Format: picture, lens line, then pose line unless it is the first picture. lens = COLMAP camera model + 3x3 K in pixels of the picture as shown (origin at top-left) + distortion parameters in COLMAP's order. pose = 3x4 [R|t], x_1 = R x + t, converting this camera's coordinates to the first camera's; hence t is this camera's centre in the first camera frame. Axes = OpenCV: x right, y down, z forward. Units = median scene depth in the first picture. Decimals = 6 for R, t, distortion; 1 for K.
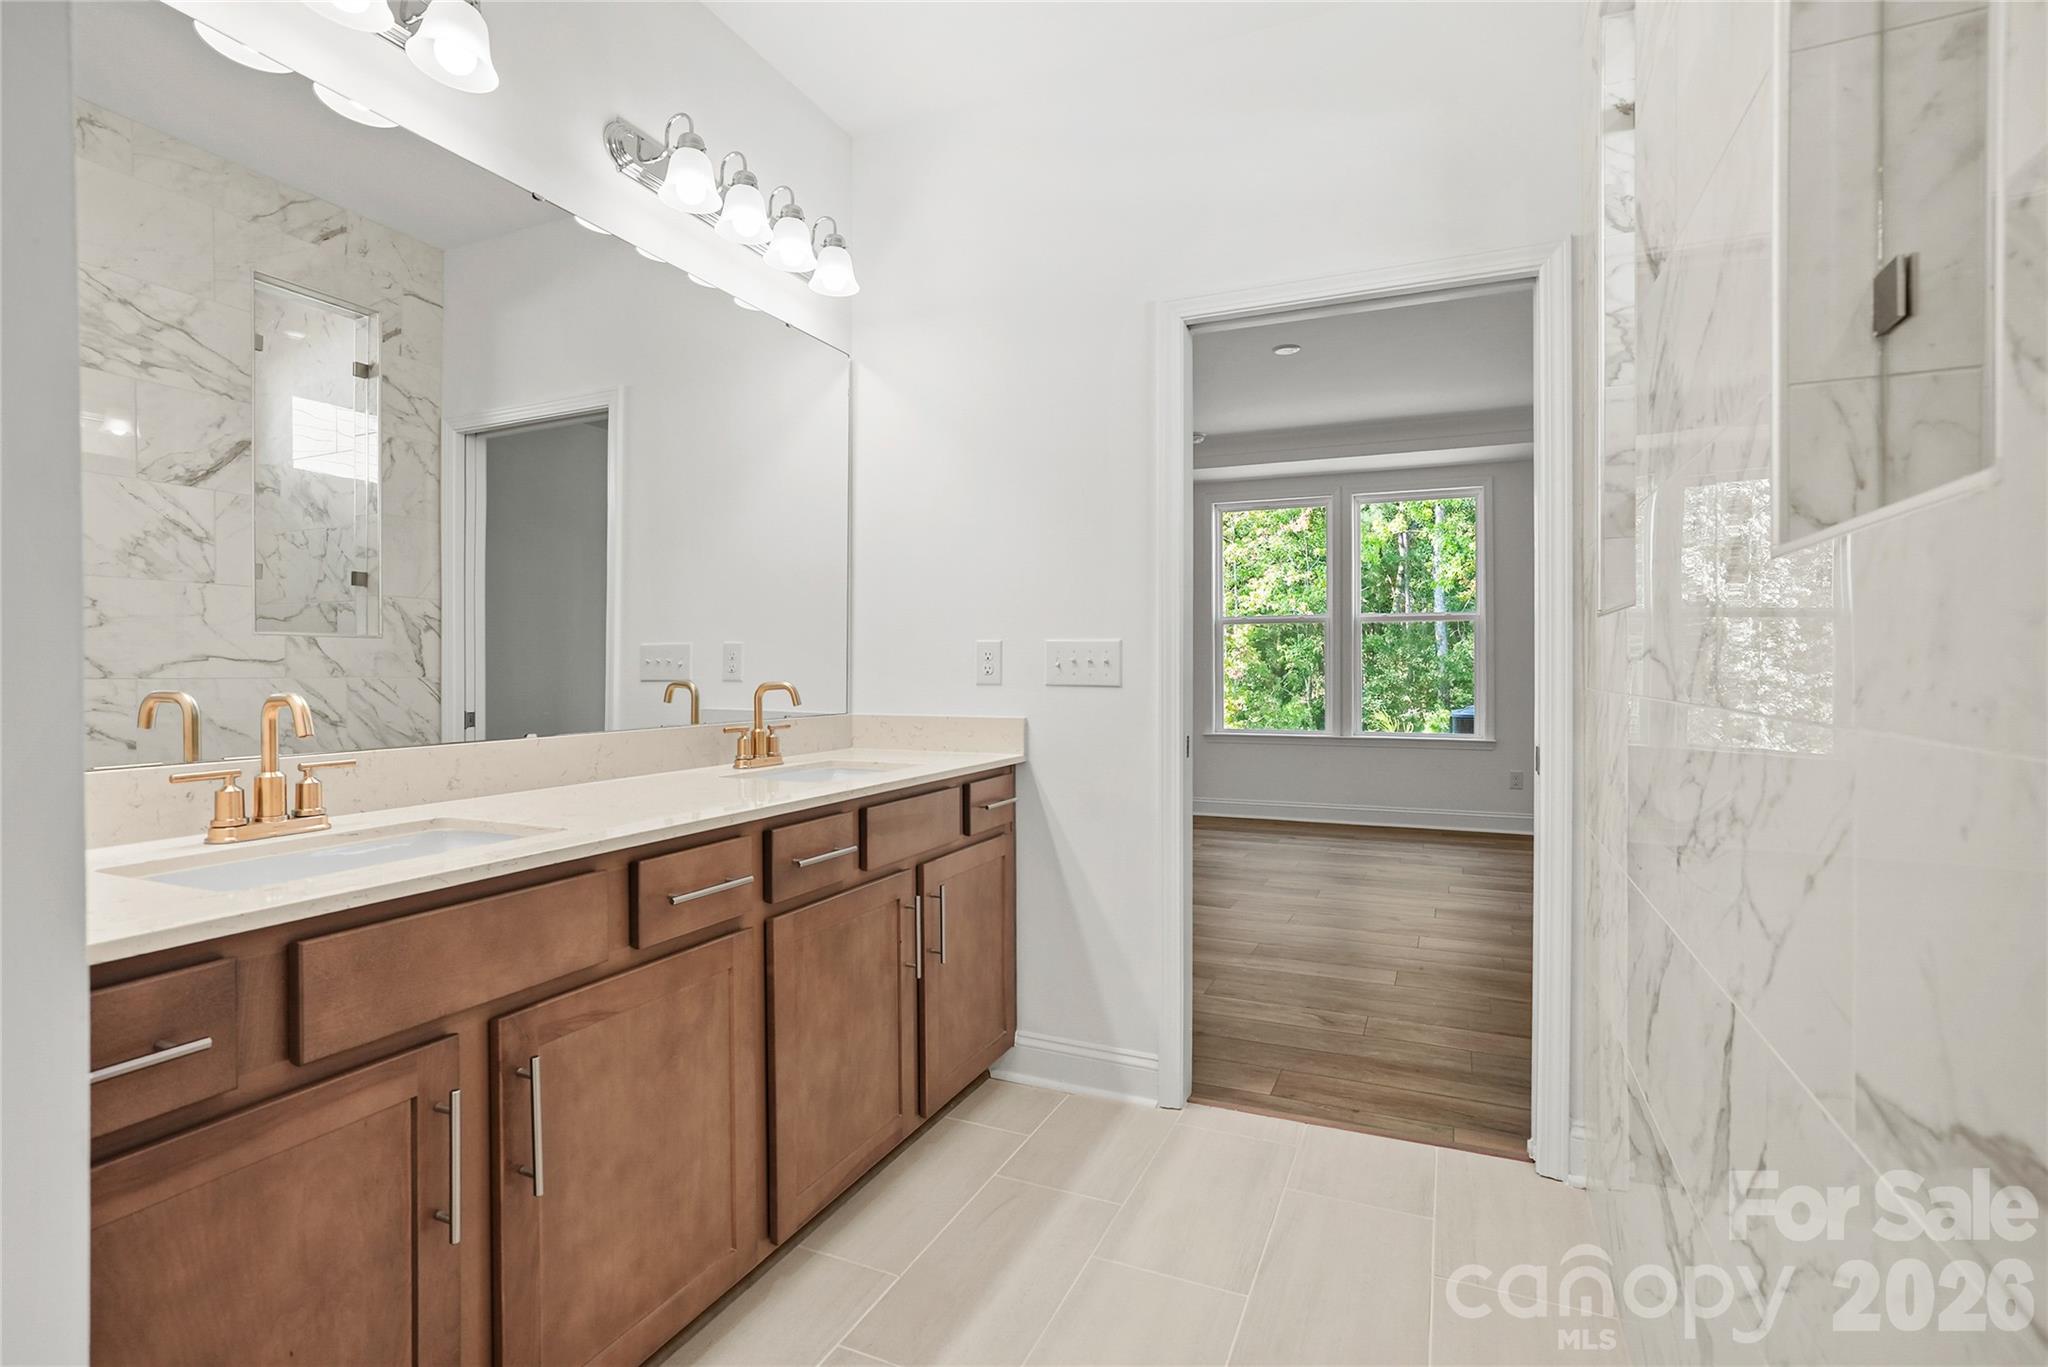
lens RADIAL K [[950.6, 0, 1033.0], [0, 950.6, 675.0], [0, 0, 1]] dist [-0.010136, 0.001817]
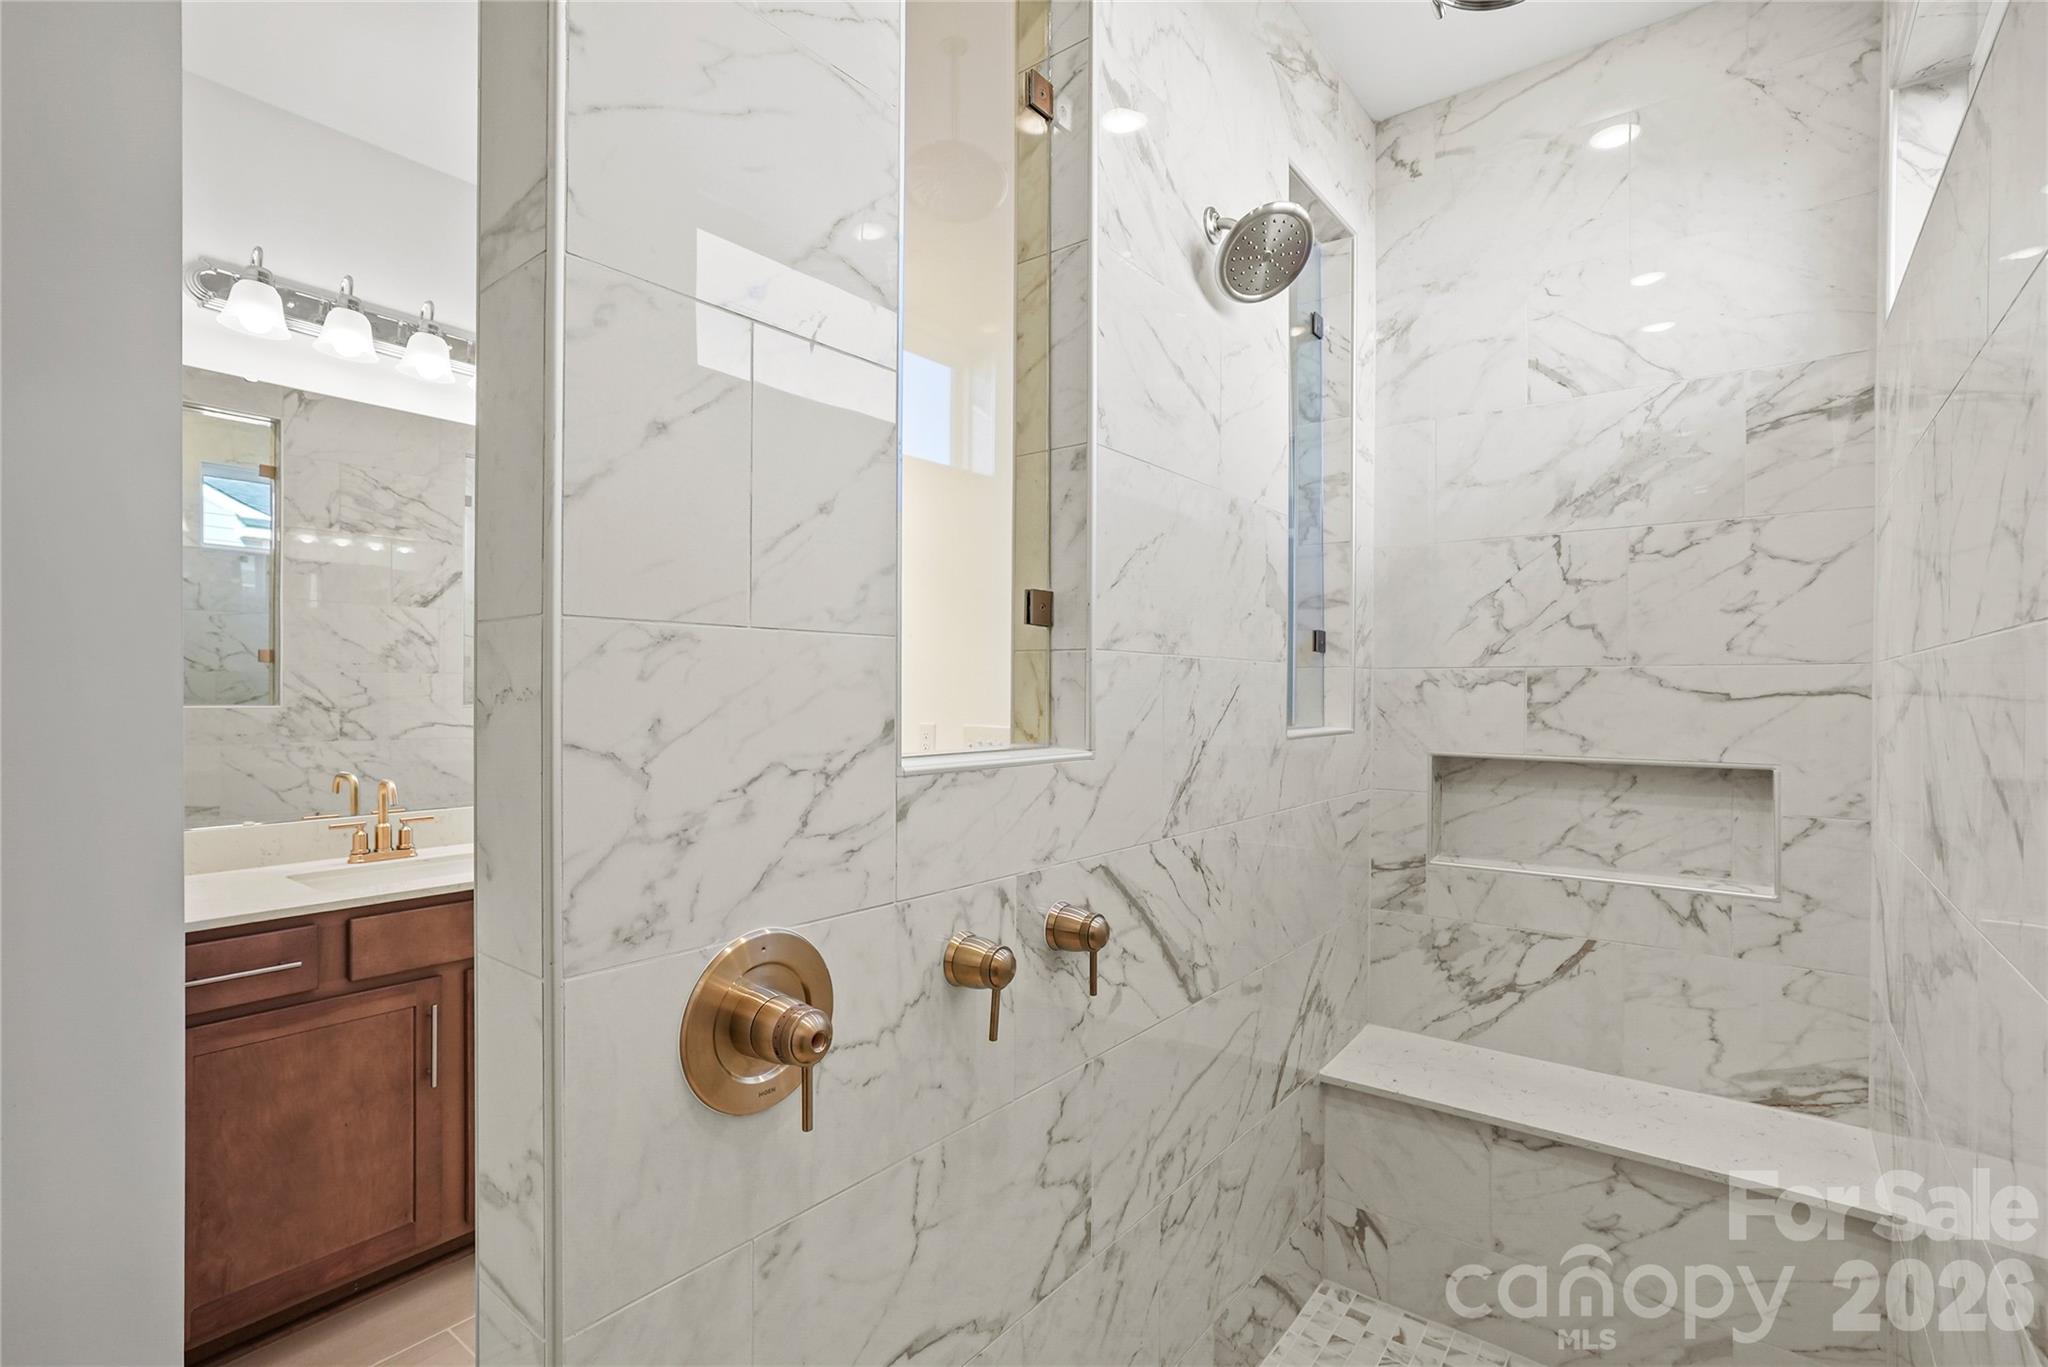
lens RADIAL K [[950.6, 0, 1013.8], [0, 950.6, 691.4], [0, 0, 1]] dist [-0.010136, 0.001817]
pose [[0.968201, 0.004052, -0.250140, 0.937541], [-0.004949, 0.999983, -0.002956, -0.174604], [0.250124, 0.004100, 0.968205, -0.511525]]
